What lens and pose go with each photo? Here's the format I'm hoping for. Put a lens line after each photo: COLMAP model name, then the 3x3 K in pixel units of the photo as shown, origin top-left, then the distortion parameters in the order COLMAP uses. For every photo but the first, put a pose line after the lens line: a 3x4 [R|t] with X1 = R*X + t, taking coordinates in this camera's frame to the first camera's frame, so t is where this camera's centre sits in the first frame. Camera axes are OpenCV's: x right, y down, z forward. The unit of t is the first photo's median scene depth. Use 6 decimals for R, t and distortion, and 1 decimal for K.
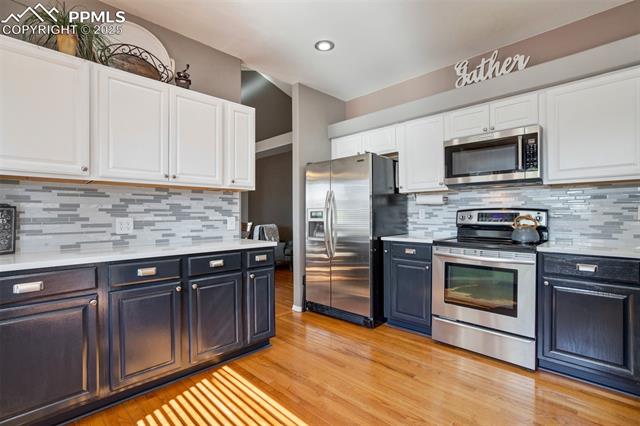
lens RADIAL K [[305.7, 0, 318.0], [0, 305.7, 211.9], [0, 0, 1]] dist [-0.030101, 0.004280]
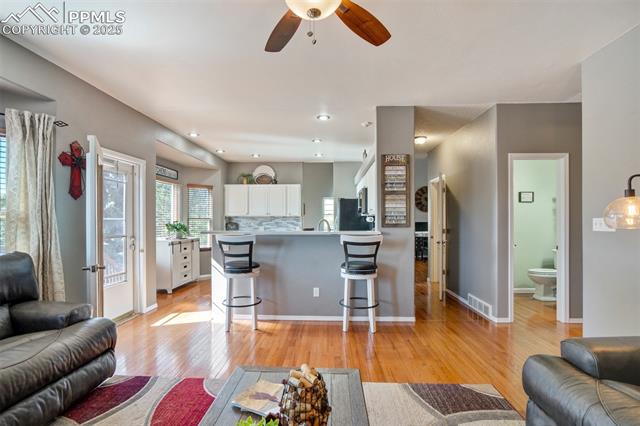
lens RADIAL K [[305.7, 0, 320.5], [0, 305.7, 218.7], [0, 0, 1]] dist [-0.030101, 0.004280]
pose [[0.679863, -0.004288, -0.733326, 2.355351], [0.000924, 0.999987, -0.004991, -0.049924], [0.733338, 0.002716, 0.679859, -0.839250]]
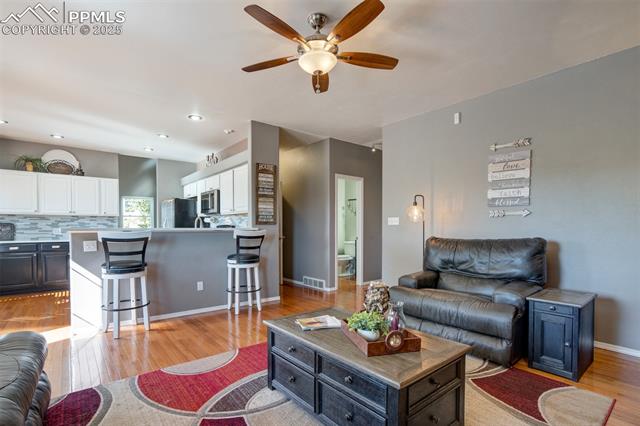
lens RADIAL K [[305.7, 0, 330.7], [0, 305.7, 229.5], [0, 0, 1]] dist [-0.030101, 0.004280]
pose [[0.996808, 0.001026, -0.079833, 1.975913], [-0.000129, 0.999937, 0.011250, 0.002692], [0.079839, -0.011204, 0.996745, -1.418569]]
